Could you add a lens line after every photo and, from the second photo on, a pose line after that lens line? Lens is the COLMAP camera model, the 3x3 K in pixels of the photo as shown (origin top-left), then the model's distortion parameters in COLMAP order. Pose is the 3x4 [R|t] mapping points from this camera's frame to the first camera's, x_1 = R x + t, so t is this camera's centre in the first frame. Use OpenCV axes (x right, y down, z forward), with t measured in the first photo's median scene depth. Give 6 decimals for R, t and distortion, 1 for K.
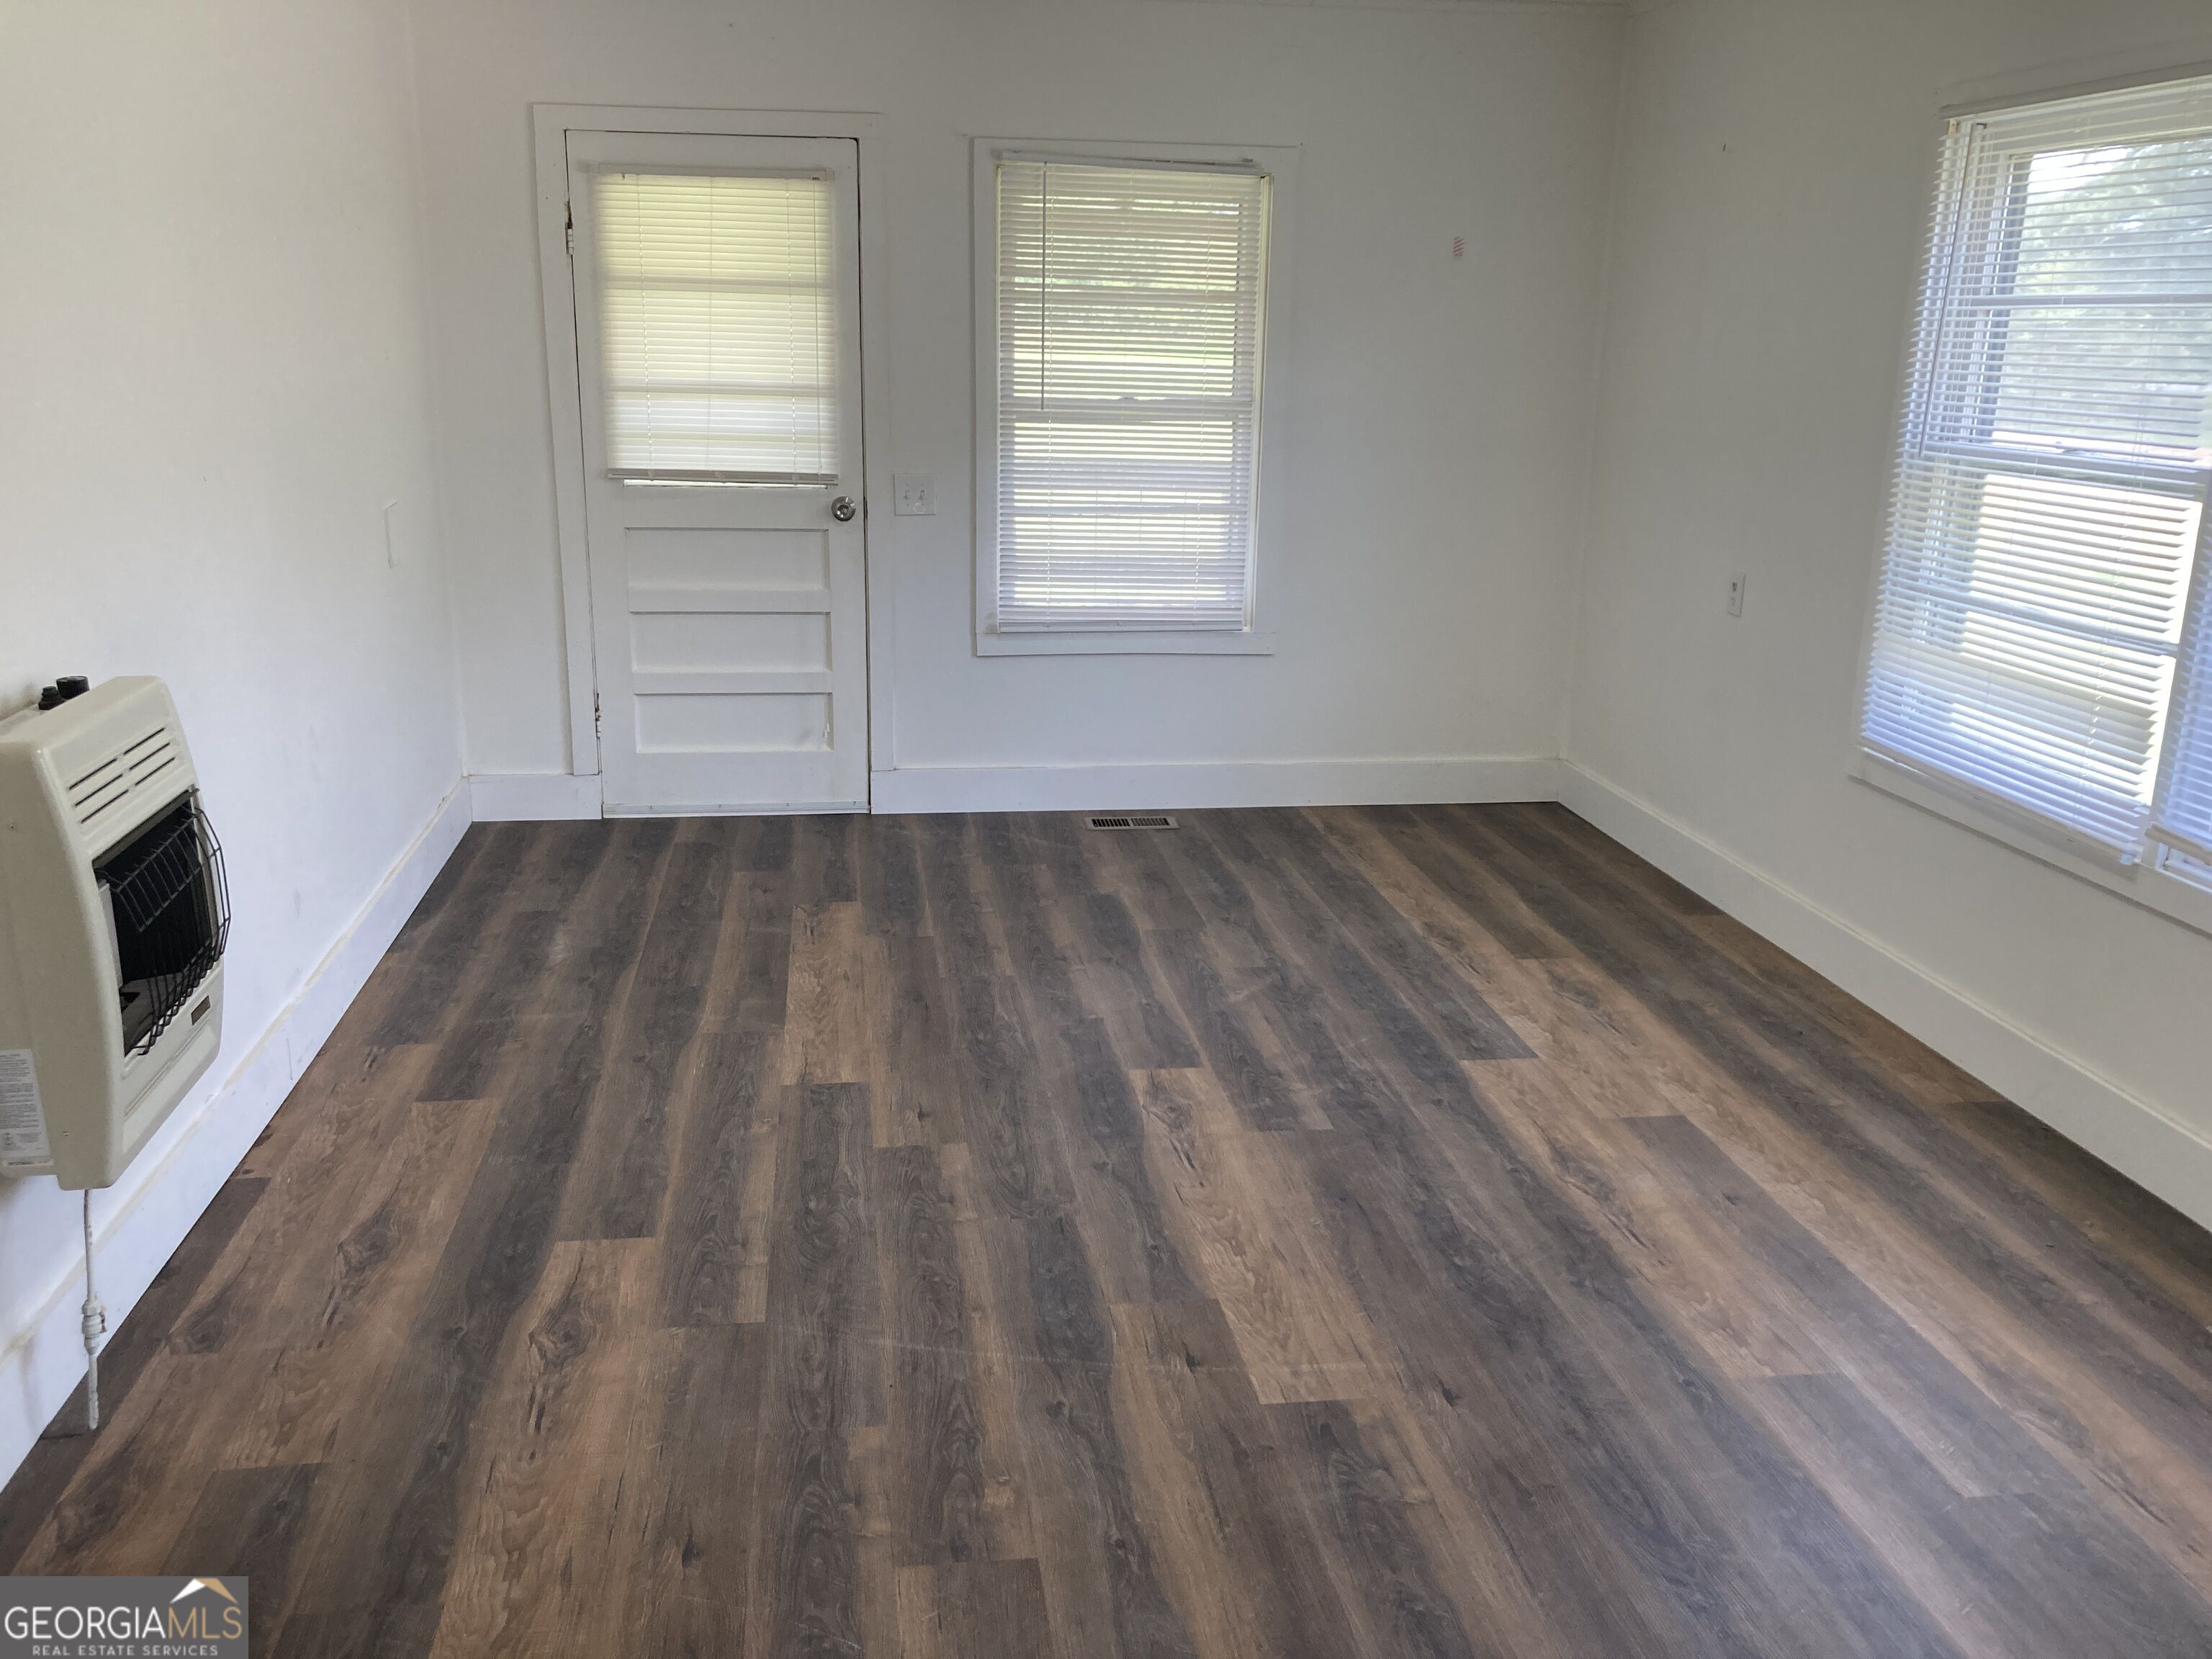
lens RADIAL K [[1817.0, 0, 1102.9], [0, 1817.0, 826.6], [0, 0, 1]] dist [0.036917, -0.045762]
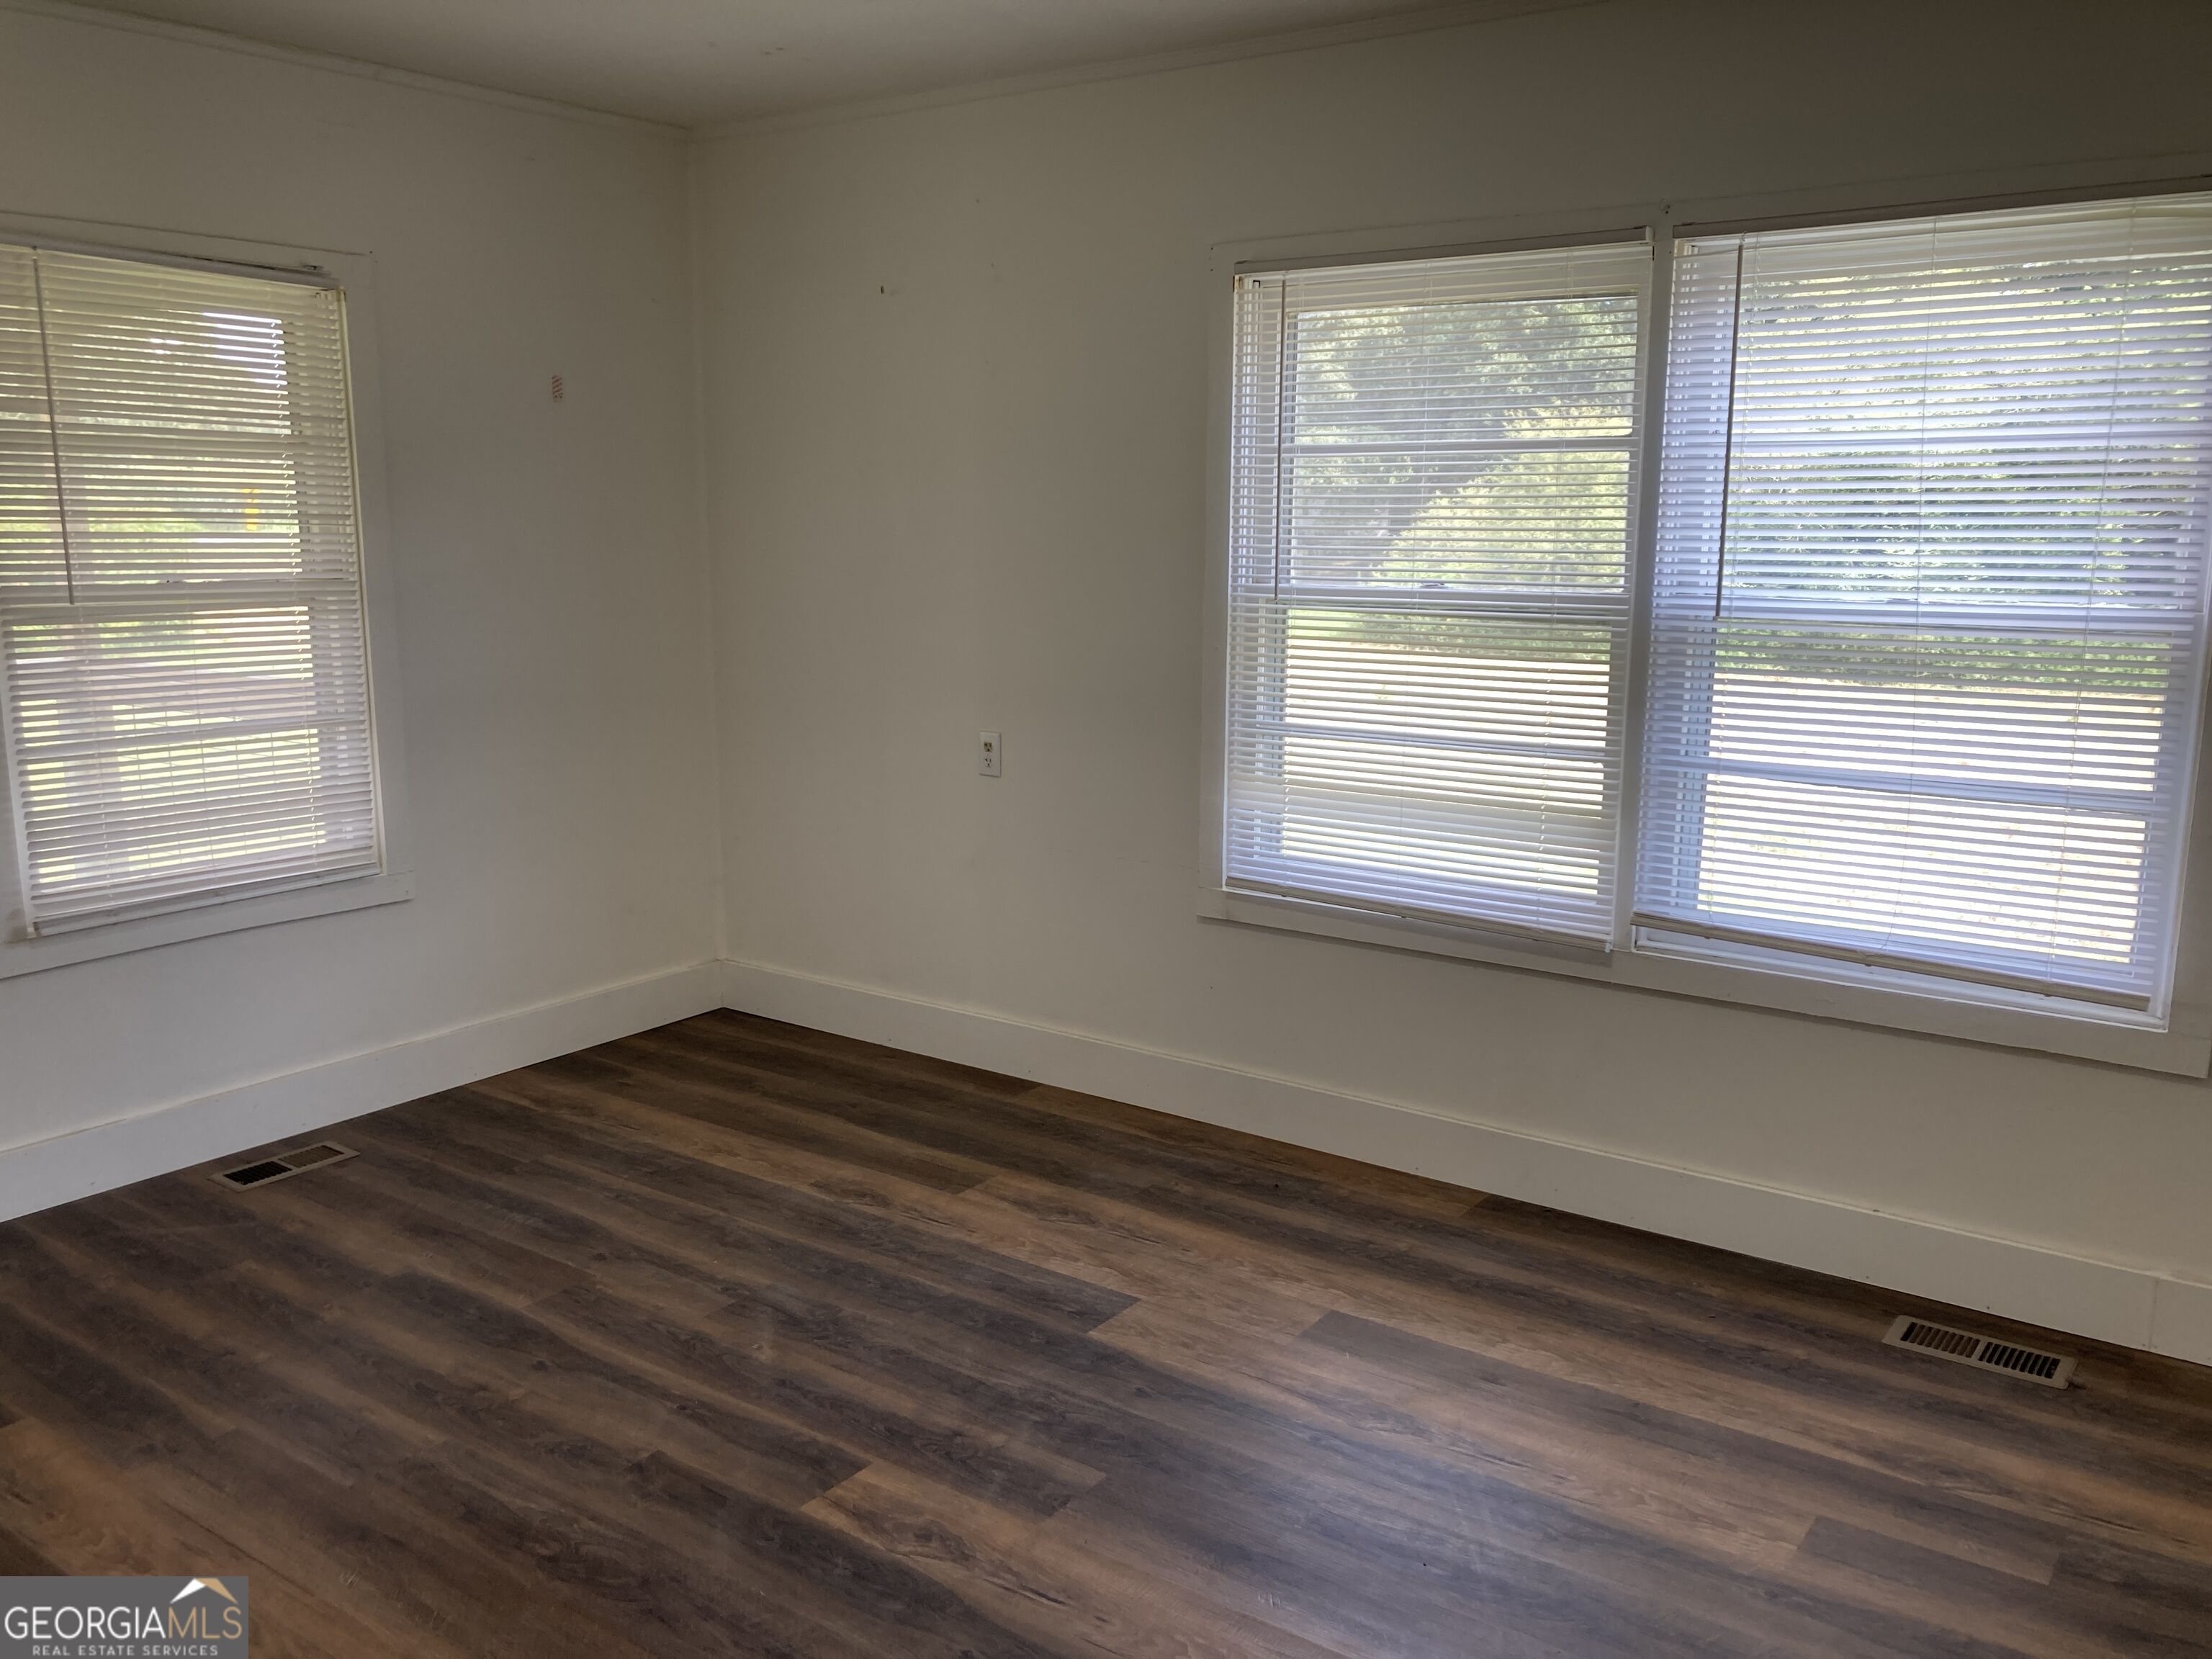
lens RADIAL K [[1817.0, 0, 1100.7], [0, 1817.0, 830.4], [0, 0, 1]] dist [0.036917, -0.045762]
pose [[0.699015, -0.148410, 0.699538, -0.309960], [0.201381, 0.979491, 0.006572, -0.090700], [-0.686166, 0.136280, 0.714565, 0.320903]]
